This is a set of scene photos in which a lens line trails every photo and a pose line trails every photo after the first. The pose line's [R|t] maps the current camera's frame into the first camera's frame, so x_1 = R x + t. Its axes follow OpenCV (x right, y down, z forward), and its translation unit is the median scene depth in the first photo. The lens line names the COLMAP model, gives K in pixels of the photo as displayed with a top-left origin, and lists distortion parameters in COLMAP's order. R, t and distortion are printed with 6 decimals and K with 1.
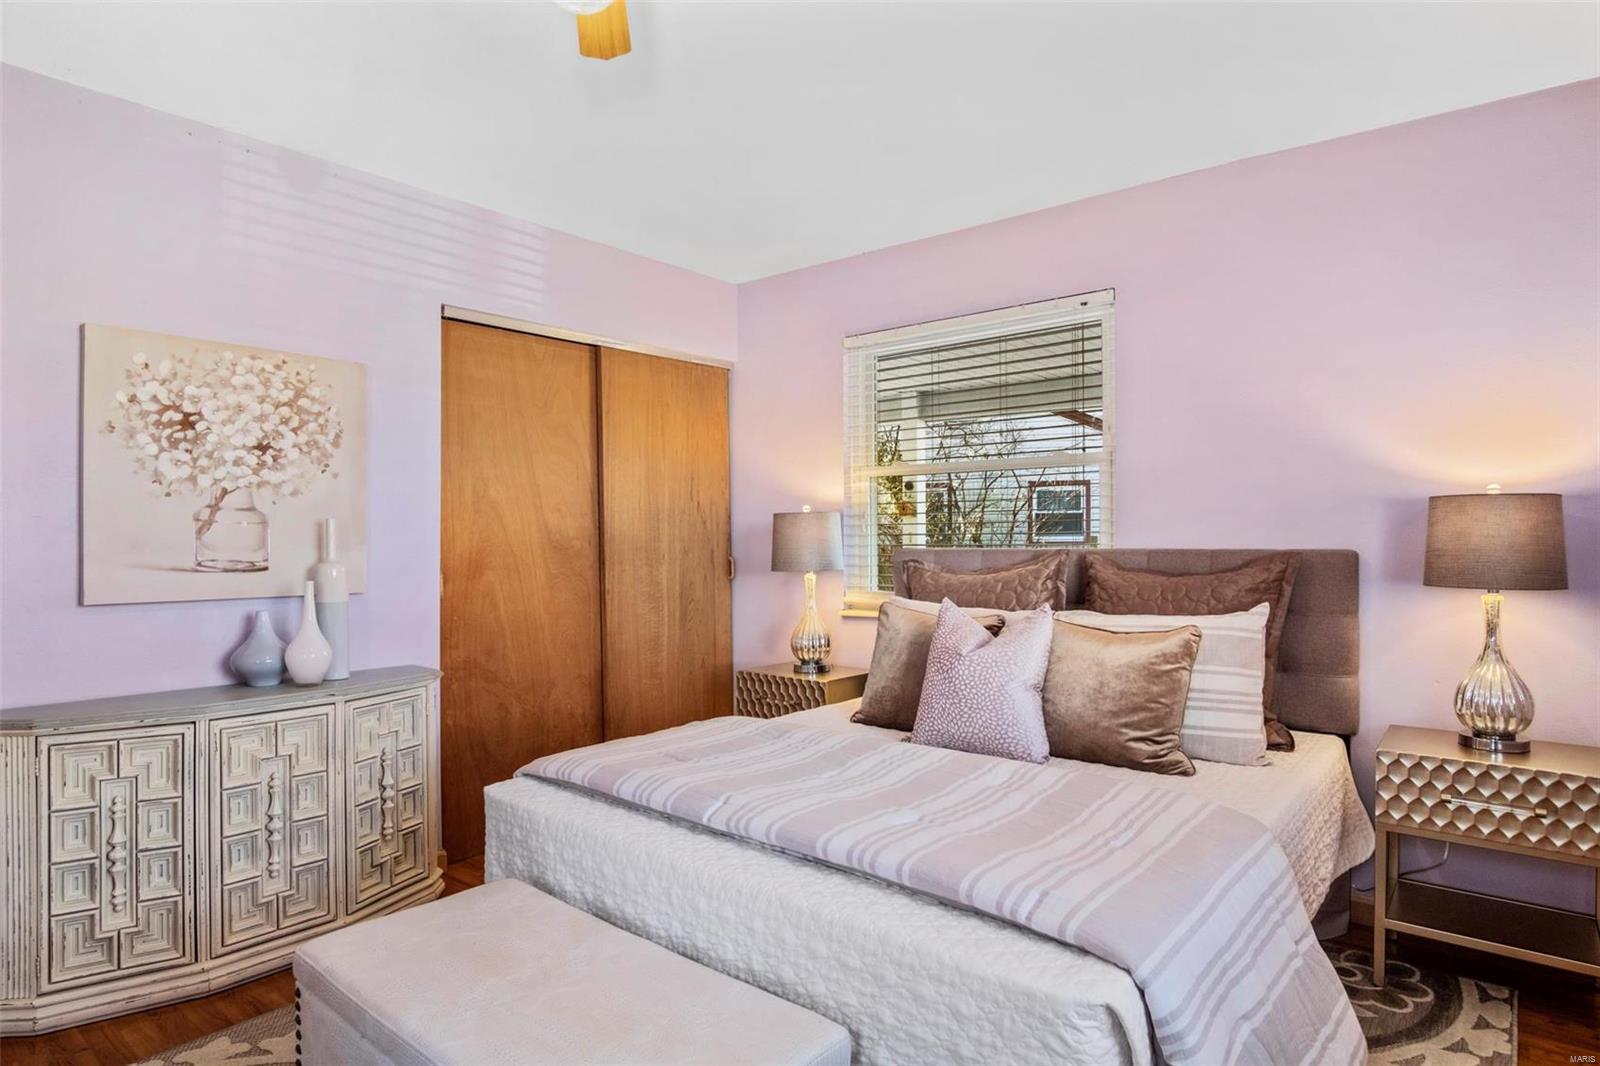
lens RADIAL K [[875.0, 0, 790.9], [0, 875.0, 535.3], [0, 0, 1]] dist [-0.027793, -0.000017]
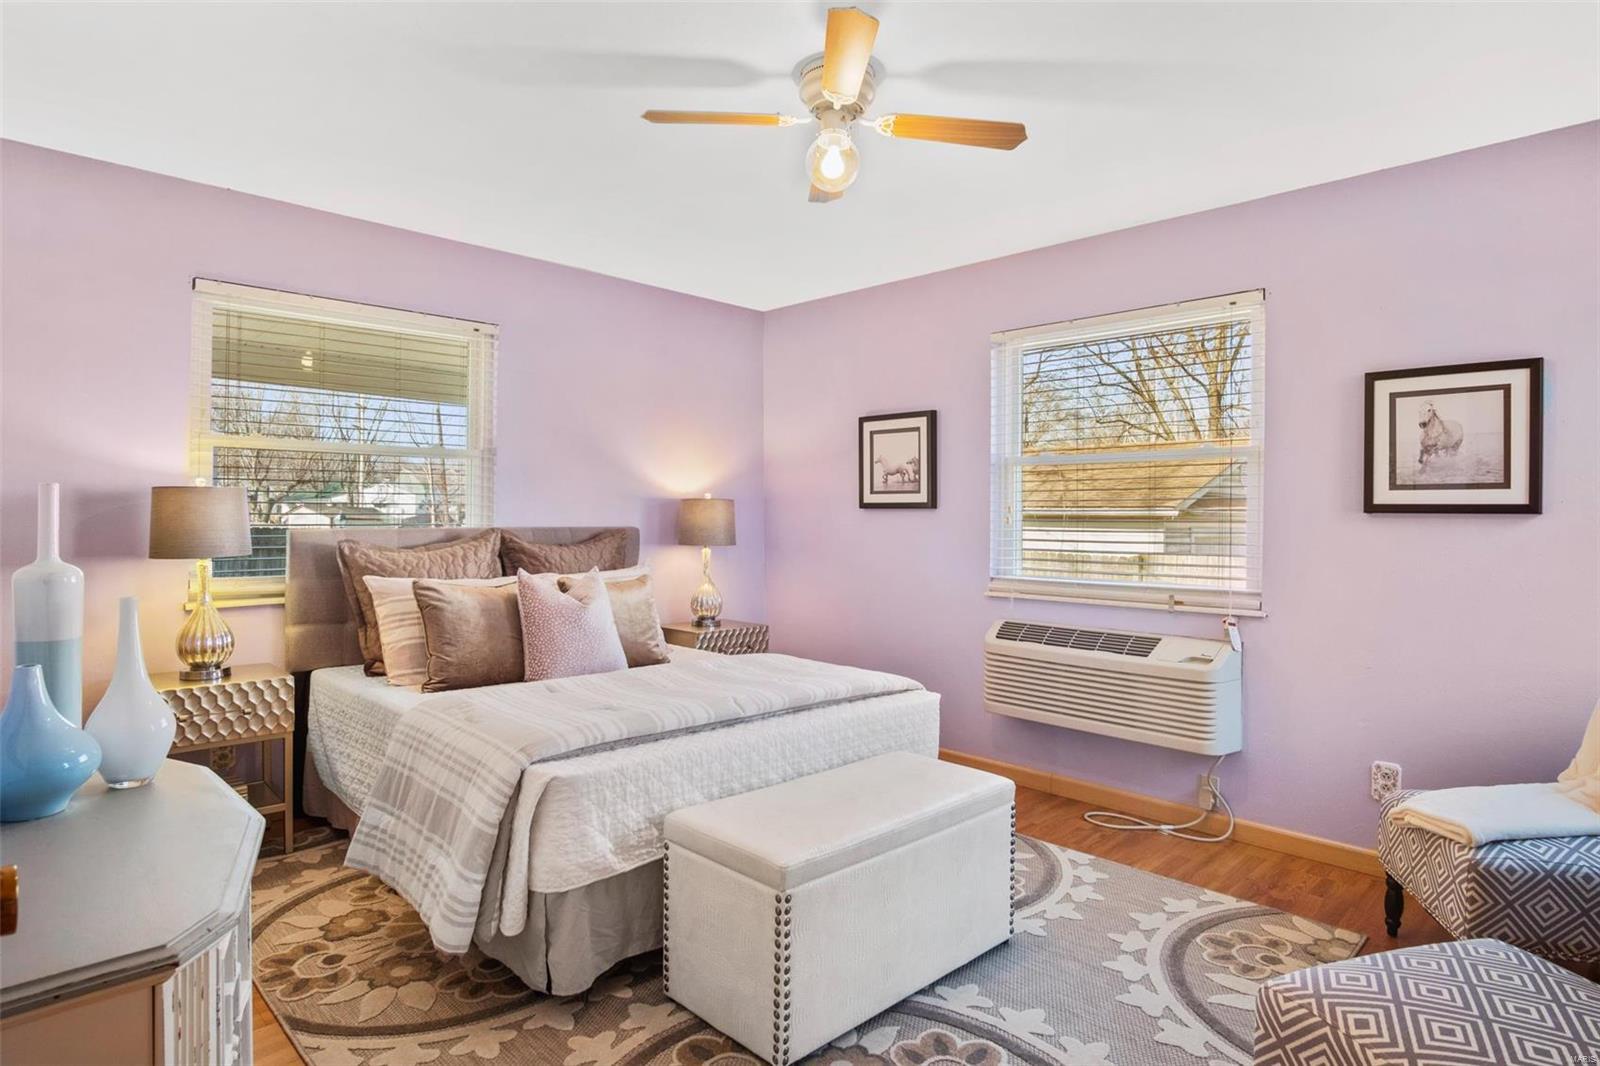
lens RADIAL K [[875.0, 0, 790.9], [0, 875.0, 535.3], [0, 0, 1]] dist [-0.027793, -0.000017]
pose [[0.098597, -0.015875, 0.995001, -1.042374], [-0.012995, 0.999767, 0.017238, -0.000308], [-0.995043, -0.014630, 0.098368, 0.517746]]
